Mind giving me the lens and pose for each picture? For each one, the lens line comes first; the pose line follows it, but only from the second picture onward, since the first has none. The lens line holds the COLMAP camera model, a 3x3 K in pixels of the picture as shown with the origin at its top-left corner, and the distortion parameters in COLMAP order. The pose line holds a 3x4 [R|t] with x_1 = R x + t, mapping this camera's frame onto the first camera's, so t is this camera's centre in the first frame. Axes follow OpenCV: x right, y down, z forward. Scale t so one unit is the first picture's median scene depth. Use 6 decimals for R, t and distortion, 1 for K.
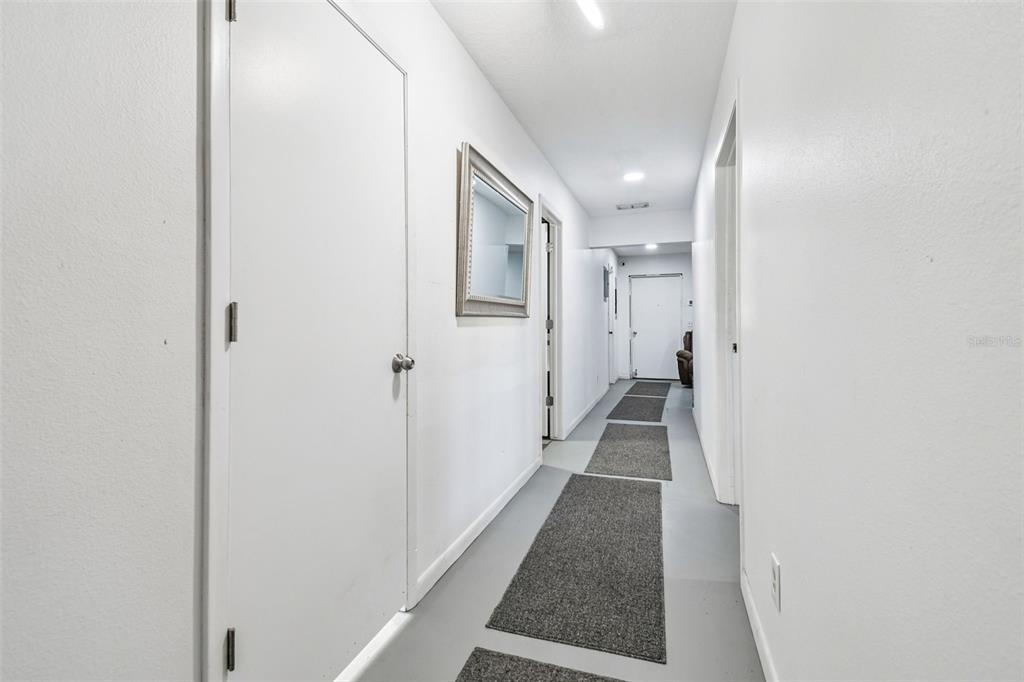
lens RADIAL K [[446.4, 0, 511.6], [0, 446.4, 331.9], [0, 0, 1]] dist [0.019815, 0.000021]
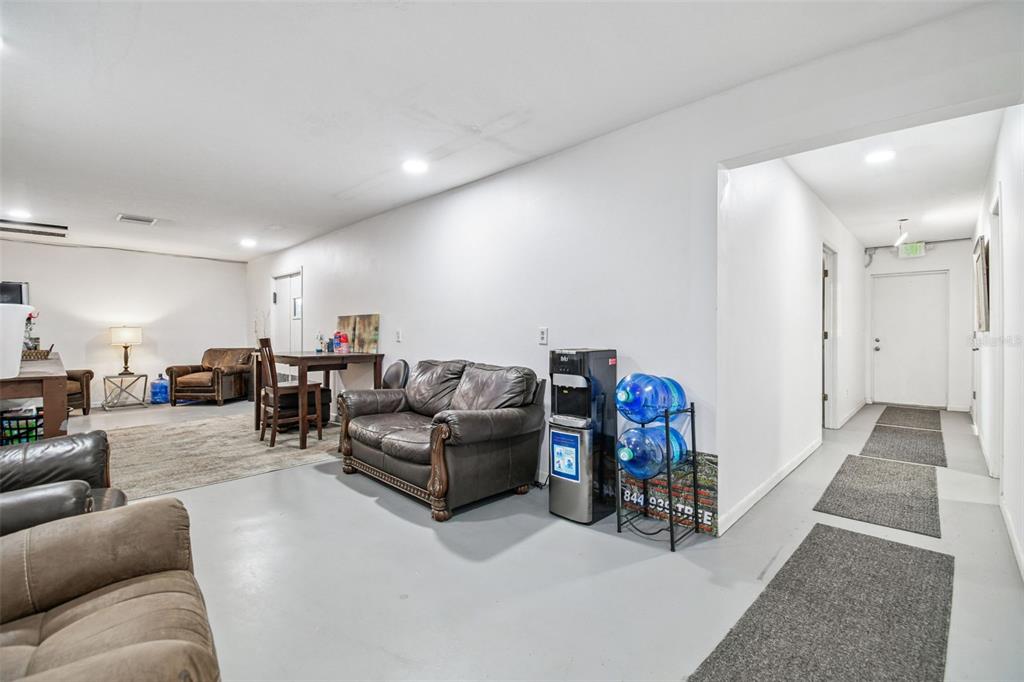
lens RADIAL K [[475.8, 0, 512.0], [0, 475.8, 341.0], [0, 0, 1]] dist [-0.020656, 0.000049]
pose [[0.921898, -0.000991, -0.387432, -0.207677], [-0.002388, 0.999963, -0.008241, 0.011154], [0.387426, 0.008523, 0.921861, -0.537753]]
